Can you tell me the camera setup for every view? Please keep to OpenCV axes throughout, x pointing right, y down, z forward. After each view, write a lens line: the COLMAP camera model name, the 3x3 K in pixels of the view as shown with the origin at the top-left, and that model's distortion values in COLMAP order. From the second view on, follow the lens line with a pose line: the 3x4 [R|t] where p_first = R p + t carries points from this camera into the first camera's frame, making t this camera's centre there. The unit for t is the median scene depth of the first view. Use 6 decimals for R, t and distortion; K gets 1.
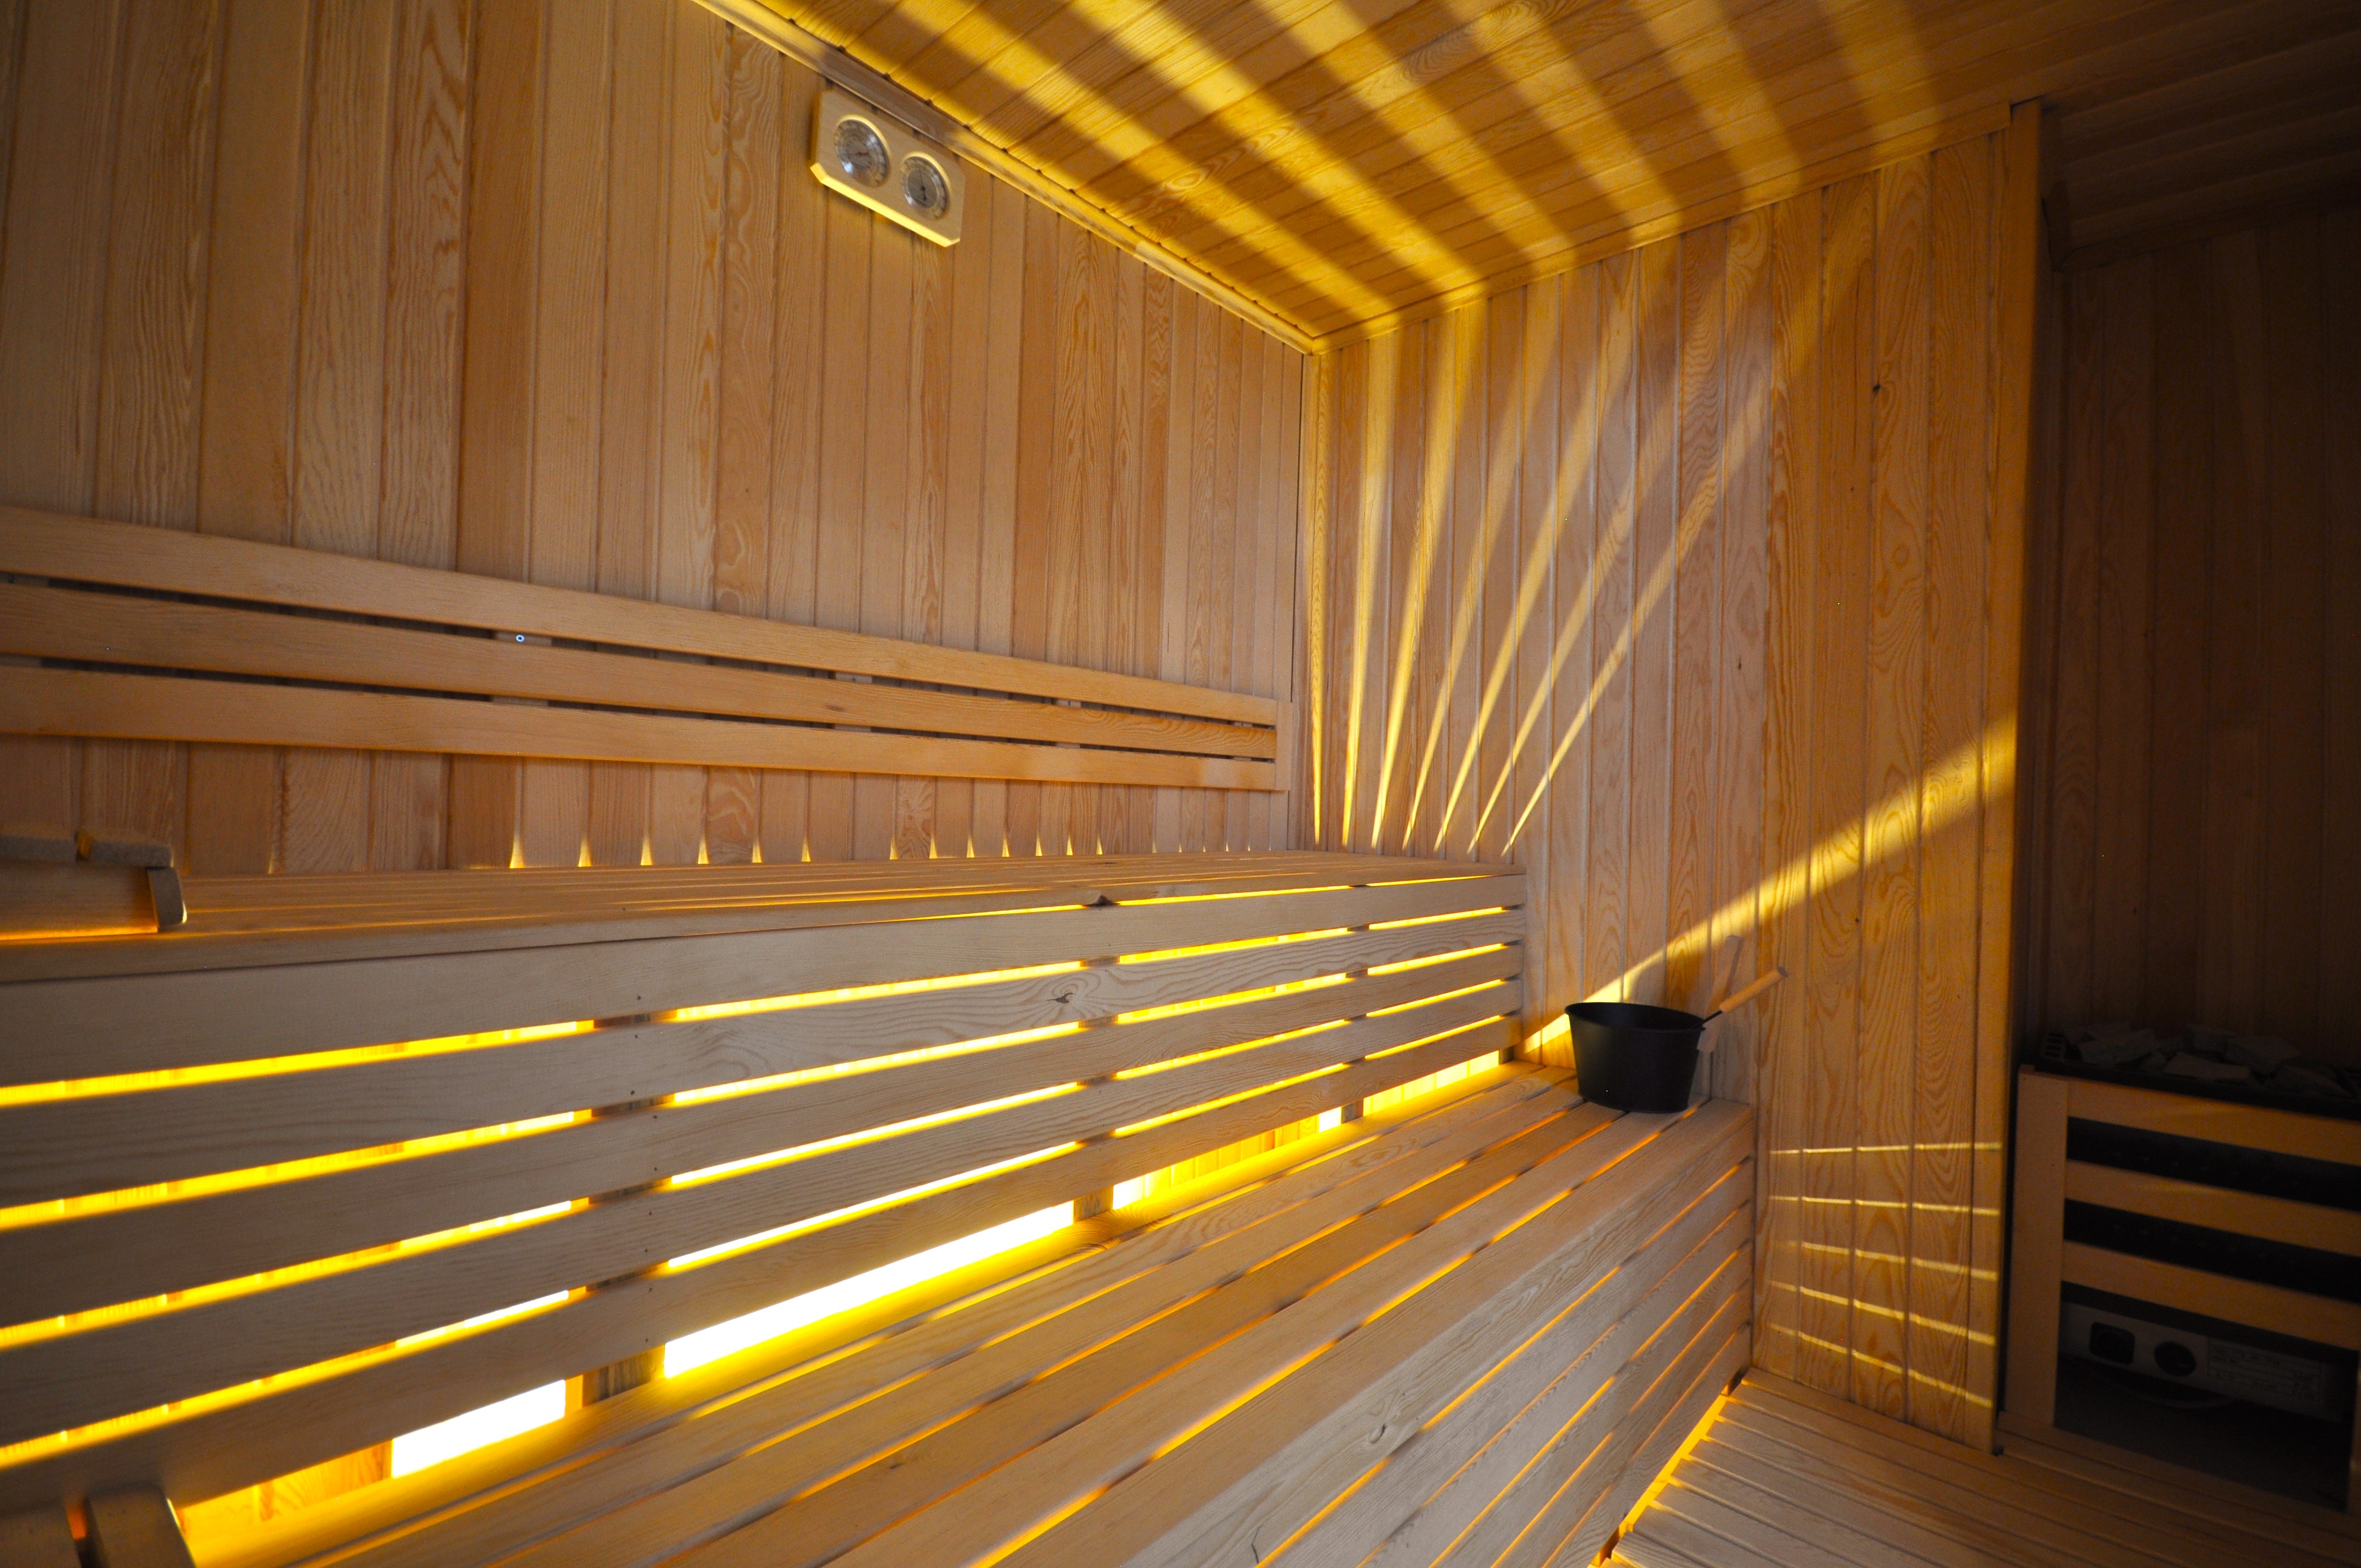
lens RADIAL K [[1036.6, 0, 1178.3], [0, 1036.6, 789.5], [0, 0, 1]] dist [0.001312, -0.003011]
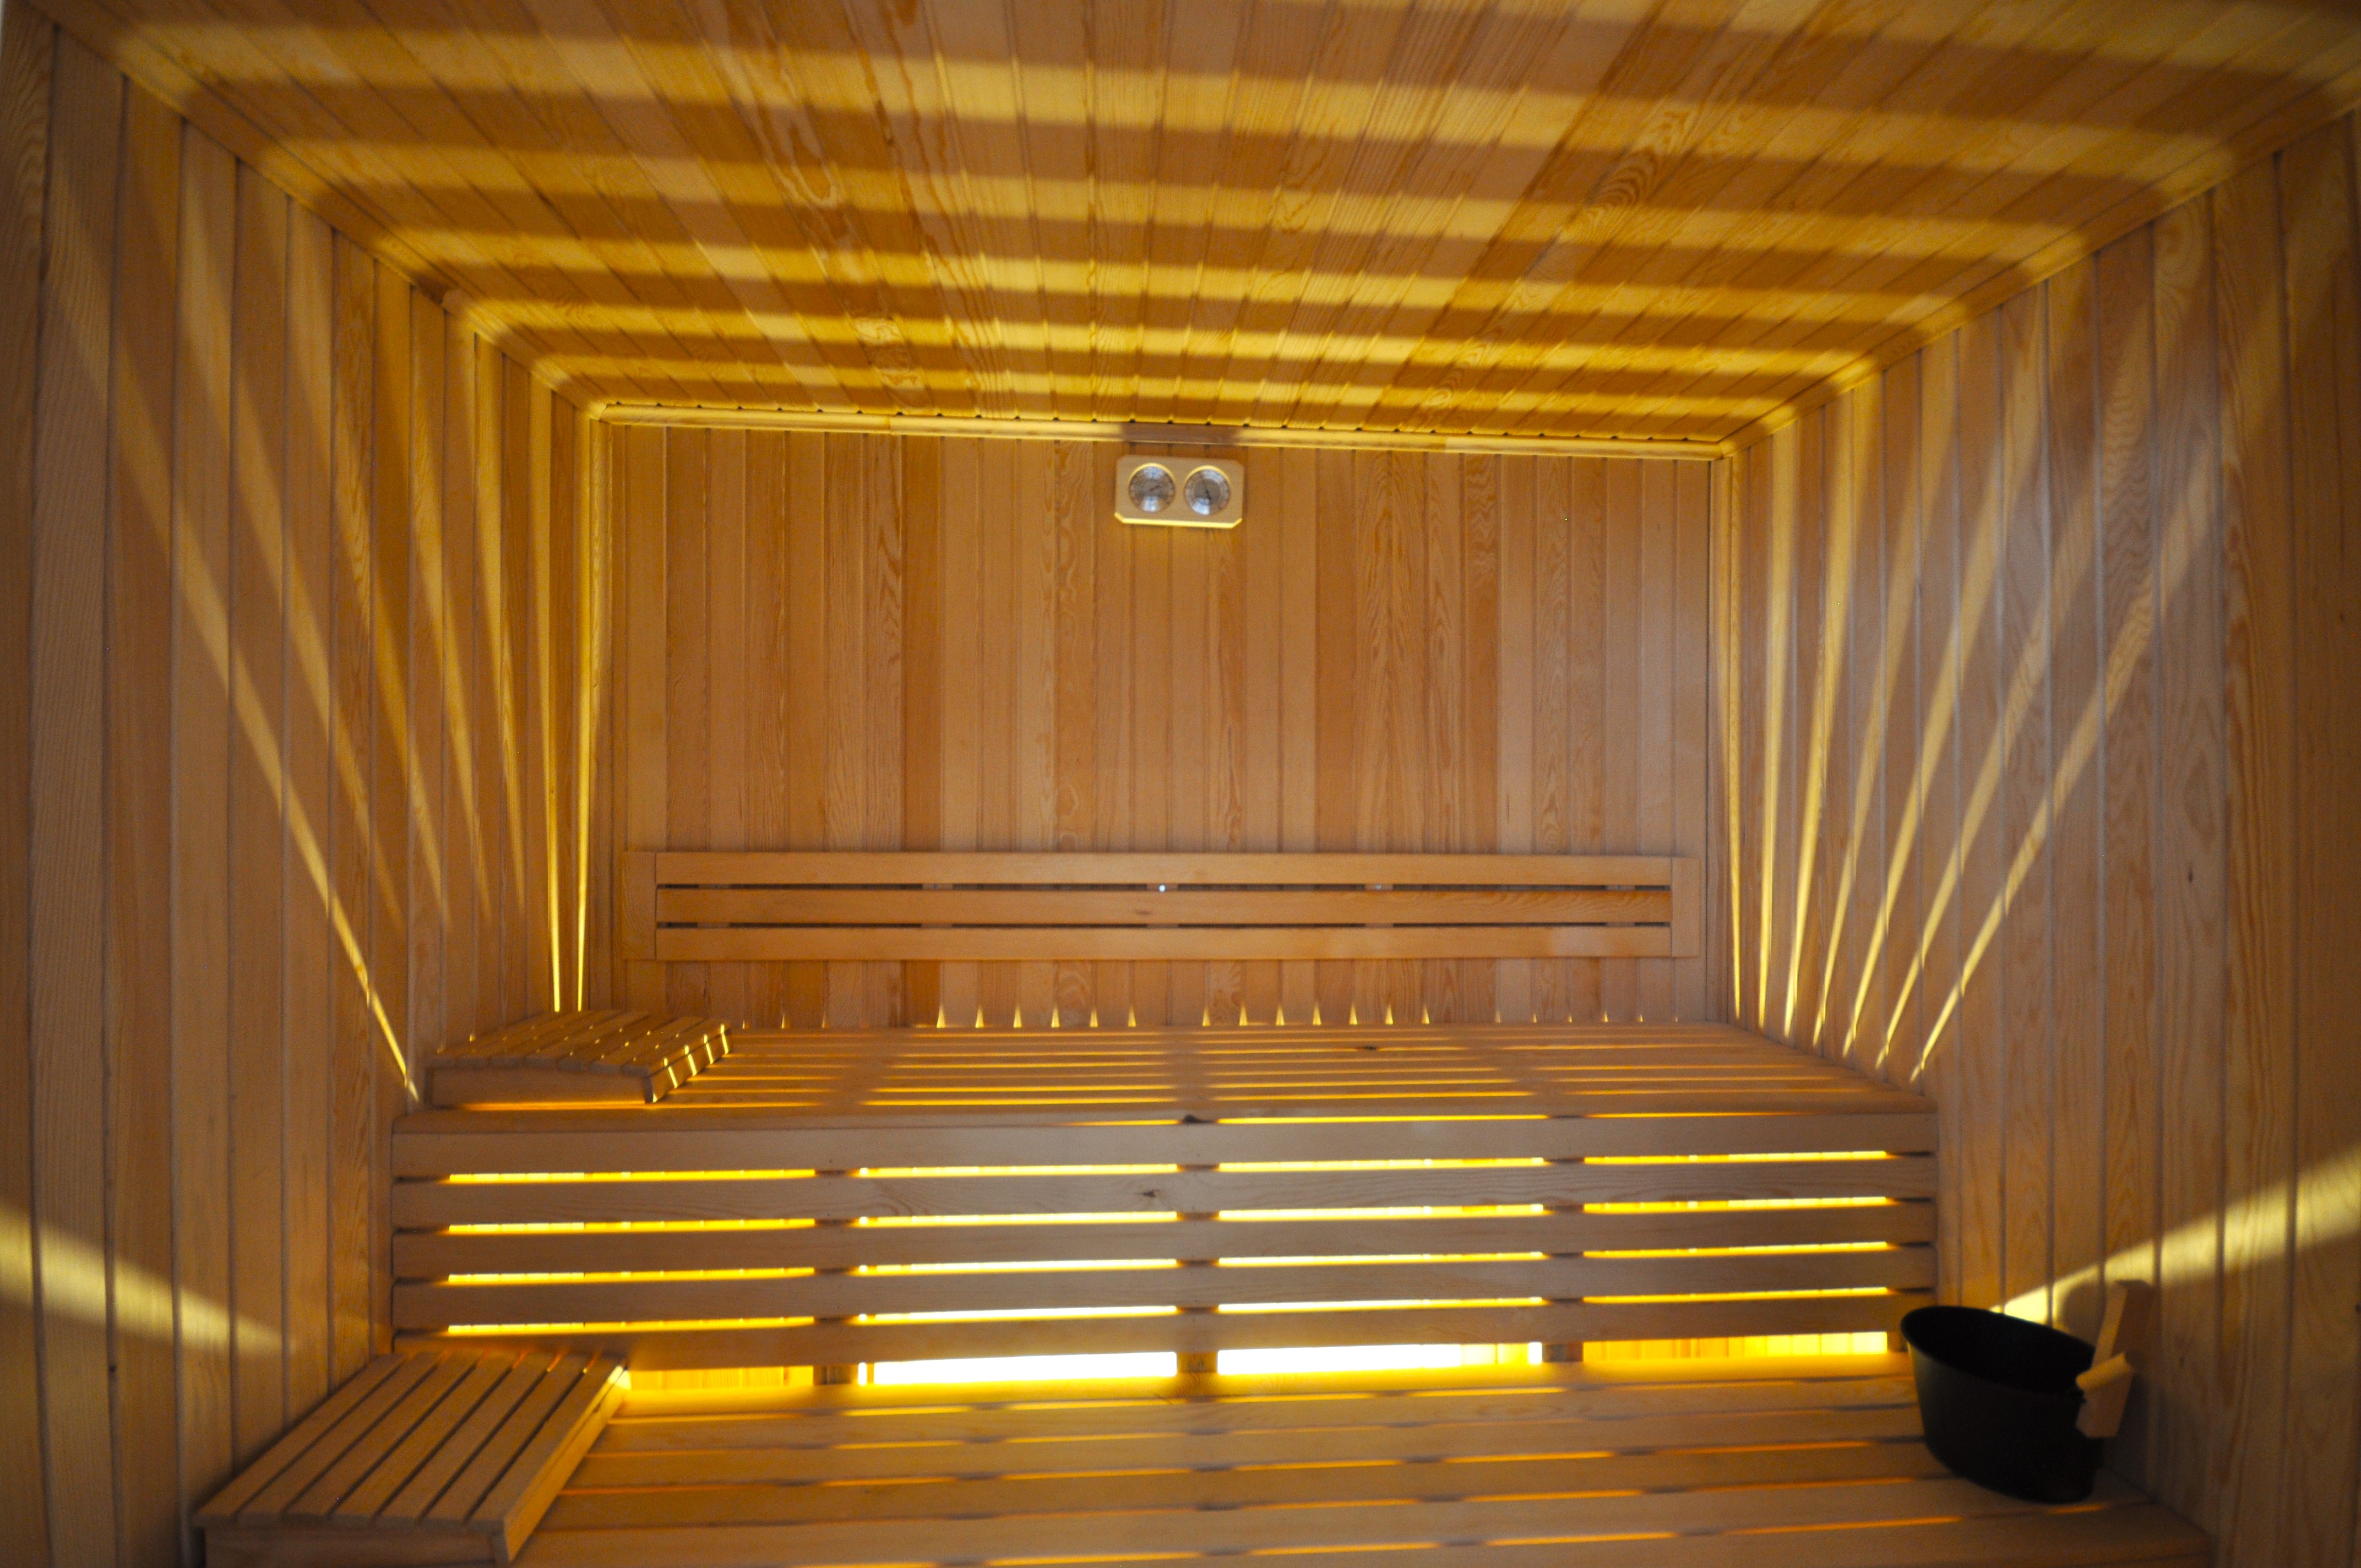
lens RADIAL K [[1036.6, 0, 1170.9], [0, 1036.6, 790.8], [0, 0, 1]] dist [0.001312, -0.003011]
pose [[0.724717, -0.032096, -0.688298, 0.530881], [0.023125, 0.999485, -0.022258, -0.176794], [0.688658, 0.000214, 0.725086, 0.055572]]
